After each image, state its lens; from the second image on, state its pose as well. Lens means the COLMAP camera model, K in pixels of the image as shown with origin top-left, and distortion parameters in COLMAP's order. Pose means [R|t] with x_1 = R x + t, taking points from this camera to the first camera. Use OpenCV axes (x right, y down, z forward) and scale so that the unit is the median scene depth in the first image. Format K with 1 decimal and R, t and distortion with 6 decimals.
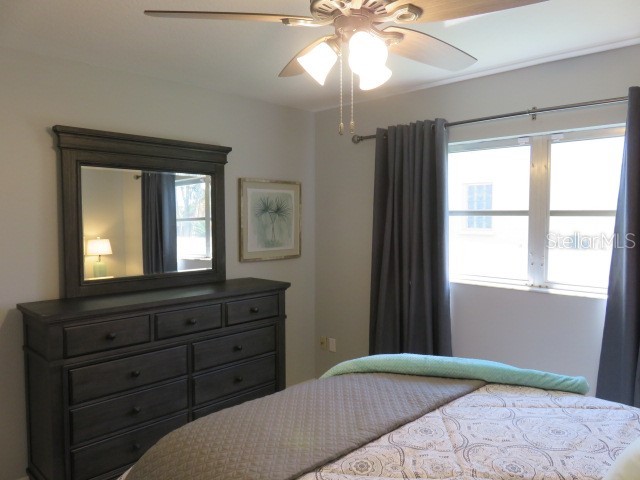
lens RADIAL K [[478.9, 0, 319.3], [0, 478.9, 240.5], [0, 0, 1]] dist [-0.004059, -0.010568]
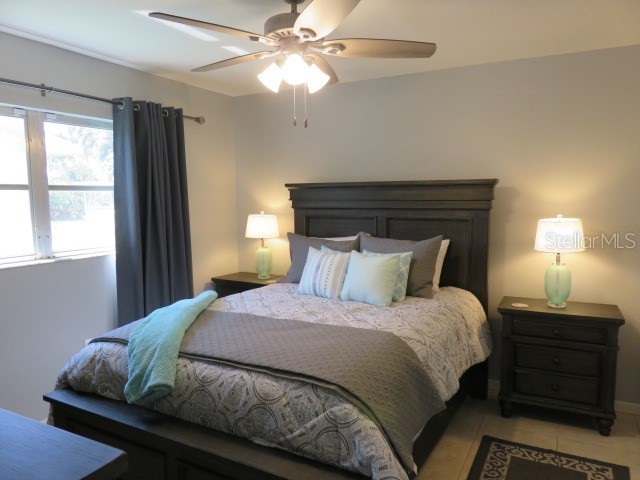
lens RADIAL K [[478.9, 0, 318.7], [0, 478.9, 238.5], [0, 0, 1]] dist [-0.004059, -0.010568]
pose [[-0.276698, -0.094942, 0.956255, -0.705917], [0.042474, 0.992927, 0.110873, -0.036952], [-0.960018, 0.071294, -0.270709, 0.713936]]
